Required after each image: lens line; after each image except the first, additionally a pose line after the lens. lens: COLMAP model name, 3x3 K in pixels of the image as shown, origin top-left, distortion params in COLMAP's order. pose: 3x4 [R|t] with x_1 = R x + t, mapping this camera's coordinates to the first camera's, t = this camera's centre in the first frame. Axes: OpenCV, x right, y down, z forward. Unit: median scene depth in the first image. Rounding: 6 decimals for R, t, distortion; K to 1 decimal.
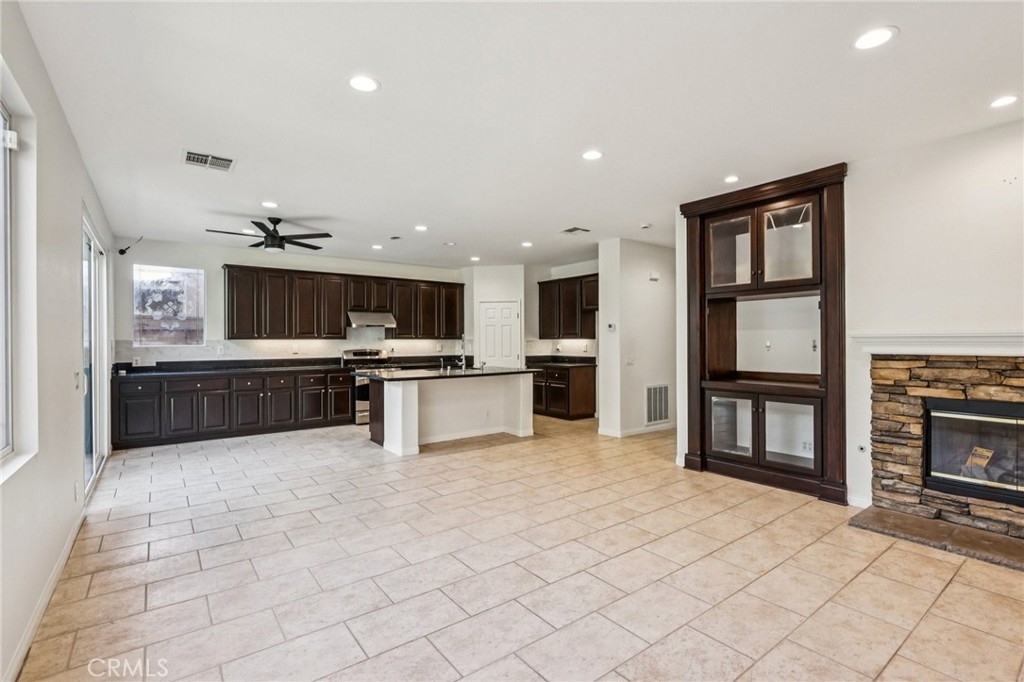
lens RADIAL K [[472.7, 0, 517.2], [0, 472.7, 344.7], [0, 0, 1]] dist [-0.012693, 0.003617]
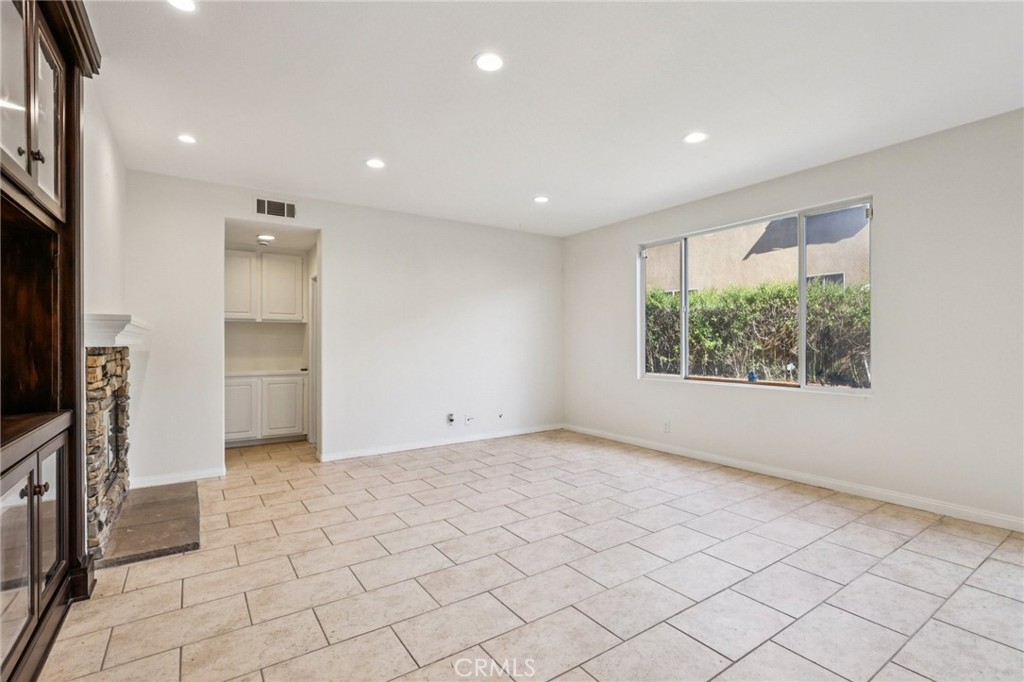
lens RADIAL K [[472.7, 0, 516.9], [0, 472.7, 344.1], [0, 0, 1]] dist [-0.012693, 0.003617]
pose [[-0.998873, 0.007006, 0.046935, 0.050186], [0.007541, 0.999908, 0.011232, 0.006343], [-0.046852, 0.011573, -0.998835, 0.977220]]
